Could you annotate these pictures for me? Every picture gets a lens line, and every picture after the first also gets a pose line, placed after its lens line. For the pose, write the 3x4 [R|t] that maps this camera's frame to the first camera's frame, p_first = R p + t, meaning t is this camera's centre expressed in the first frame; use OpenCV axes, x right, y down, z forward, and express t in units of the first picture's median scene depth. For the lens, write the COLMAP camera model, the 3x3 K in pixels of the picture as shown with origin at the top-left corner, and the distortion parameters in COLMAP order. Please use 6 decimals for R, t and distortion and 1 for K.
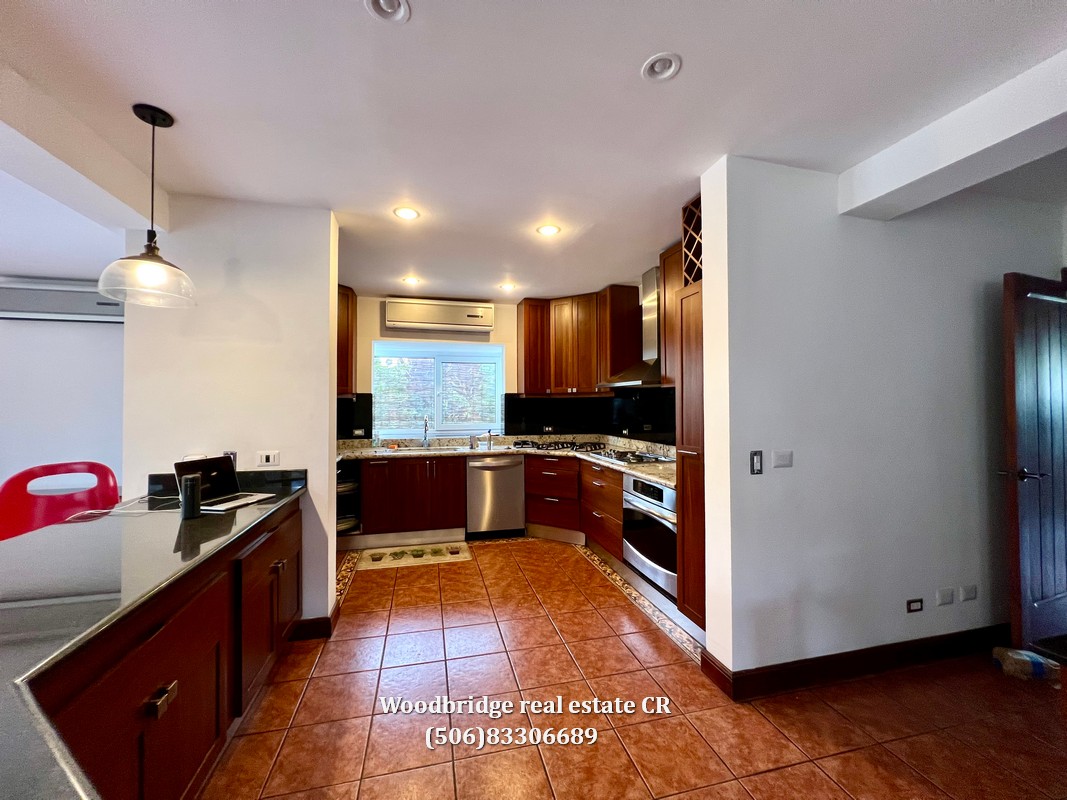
lens RADIAL K [[429.9, 0, 532.3], [0, 429.9, 400.6], [0, 0, 1]] dist [0.001363, 0.001326]
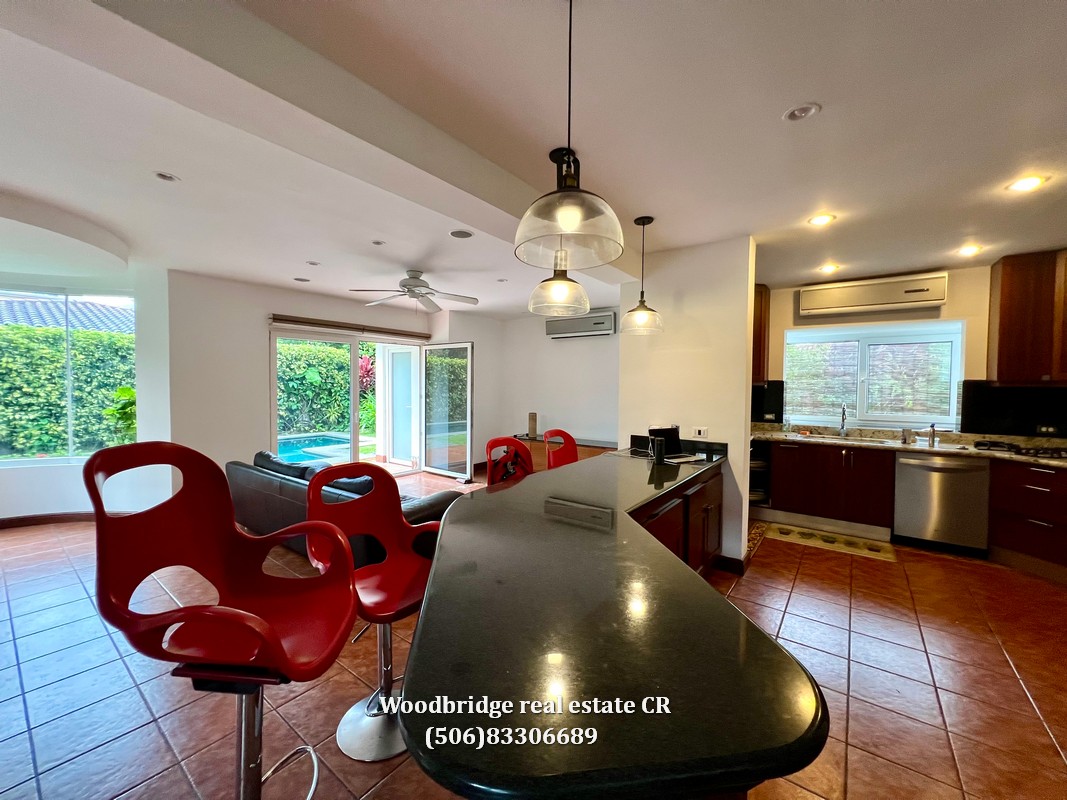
lens RADIAL K [[429.9, 0, 528.5], [0, 429.9, 396.6], [0, 0, 1]] dist [0.001363, 0.001326]
pose [[0.625714, 0.031777, -0.779405, 0.072679], [-0.001399, 0.999214, 0.039616, -0.021807], [0.780051, -0.023698, 0.625267, -0.183907]]
